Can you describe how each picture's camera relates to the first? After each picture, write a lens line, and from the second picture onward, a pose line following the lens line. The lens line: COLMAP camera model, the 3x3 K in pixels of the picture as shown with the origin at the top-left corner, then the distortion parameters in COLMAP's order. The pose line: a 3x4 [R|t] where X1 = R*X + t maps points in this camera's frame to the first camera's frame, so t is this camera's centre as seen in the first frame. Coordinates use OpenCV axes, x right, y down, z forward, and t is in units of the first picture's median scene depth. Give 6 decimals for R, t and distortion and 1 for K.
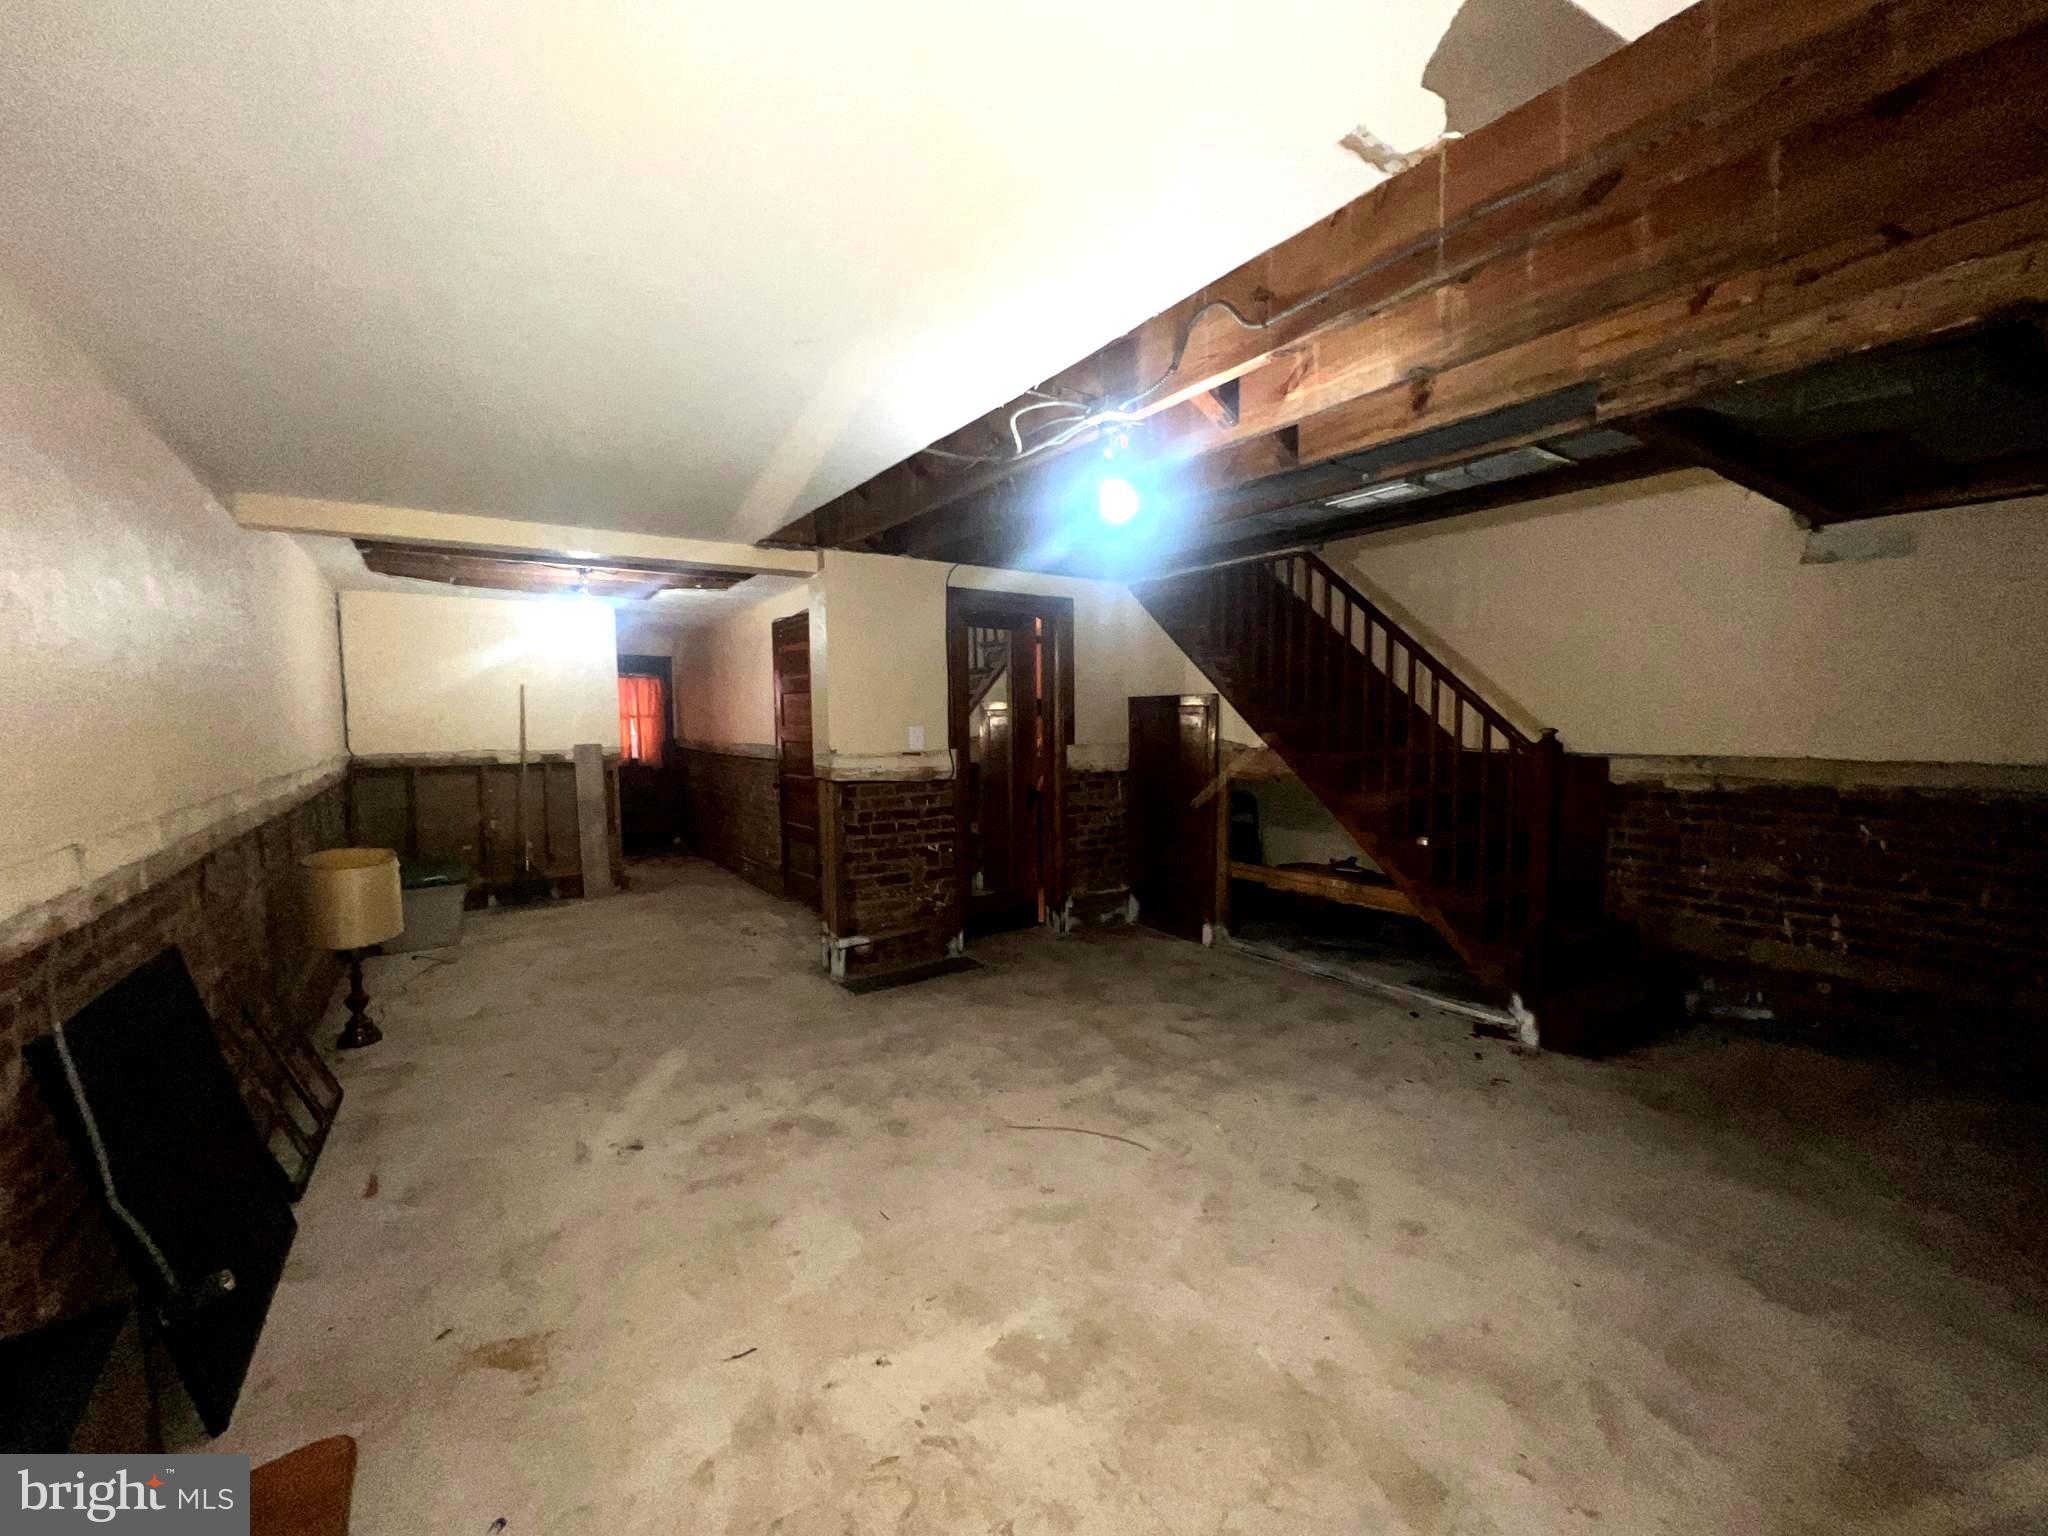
lens RADIAL K [[824.6, 0, 1022.6], [0, 824.6, 768.8], [0, 0, 1]] dist [-0.008715, 0.000529]
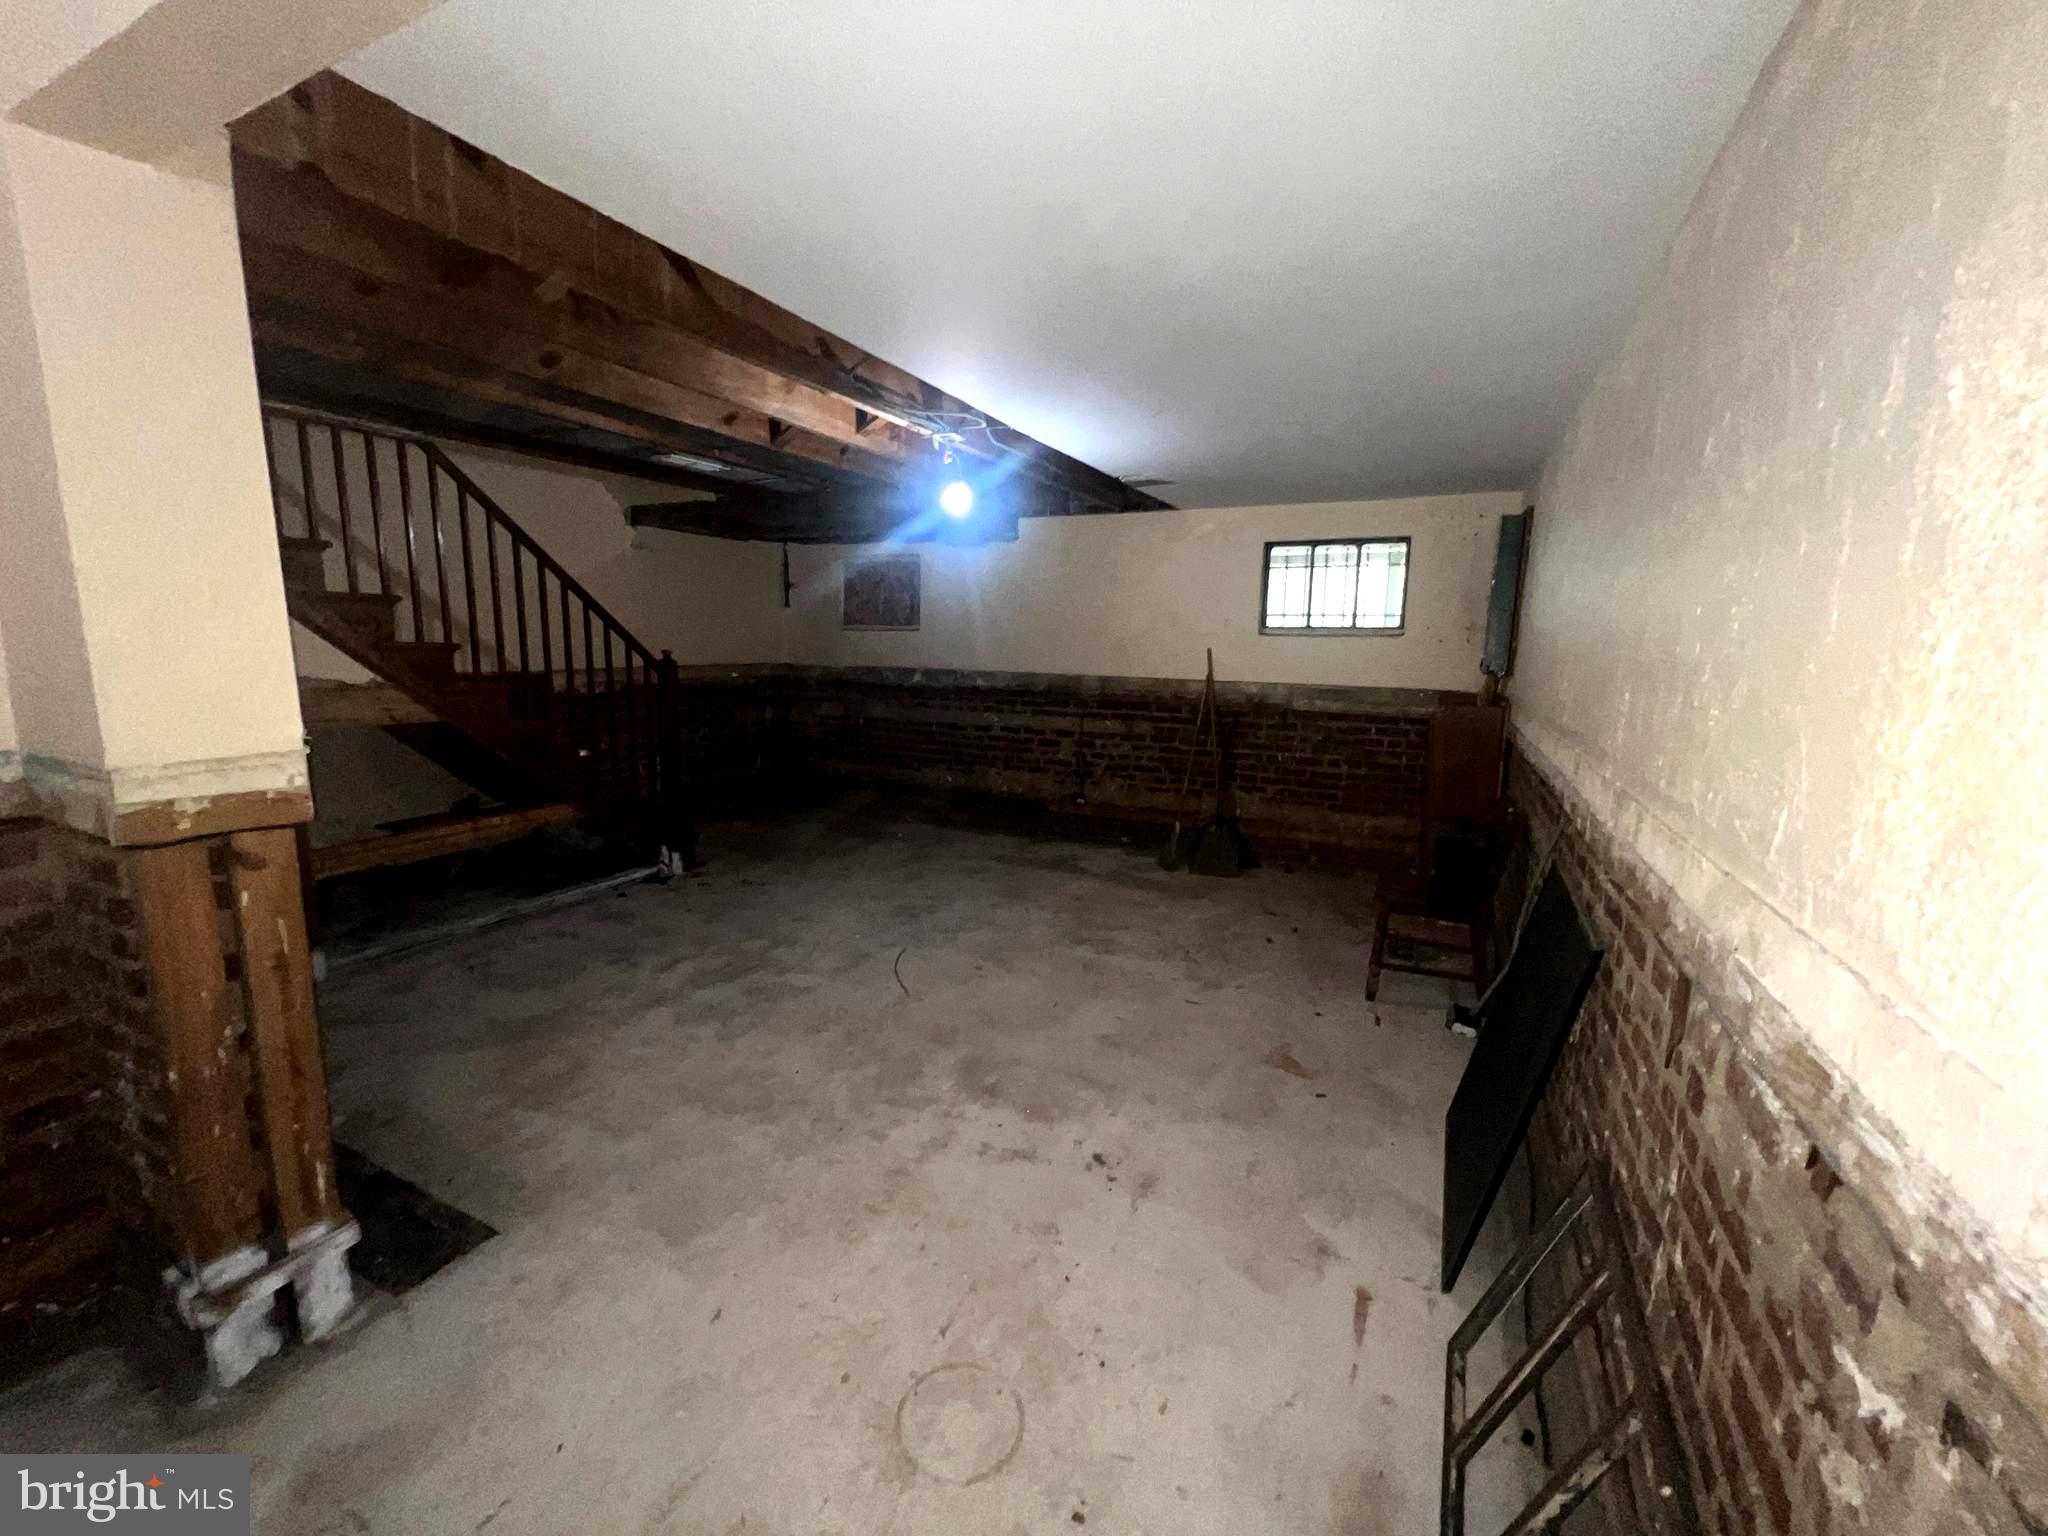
lens RADIAL K [[824.6, 0, 1021.3], [0, 824.6, 769.1], [0, 0, 1]] dist [-0.008715, 0.000529]
pose [[-0.481289, -0.137181, 0.865761, -0.886243], [0.050878, 0.981641, 0.183826, -0.076804], [-0.875084, 0.132522, -0.465474, 1.124246]]
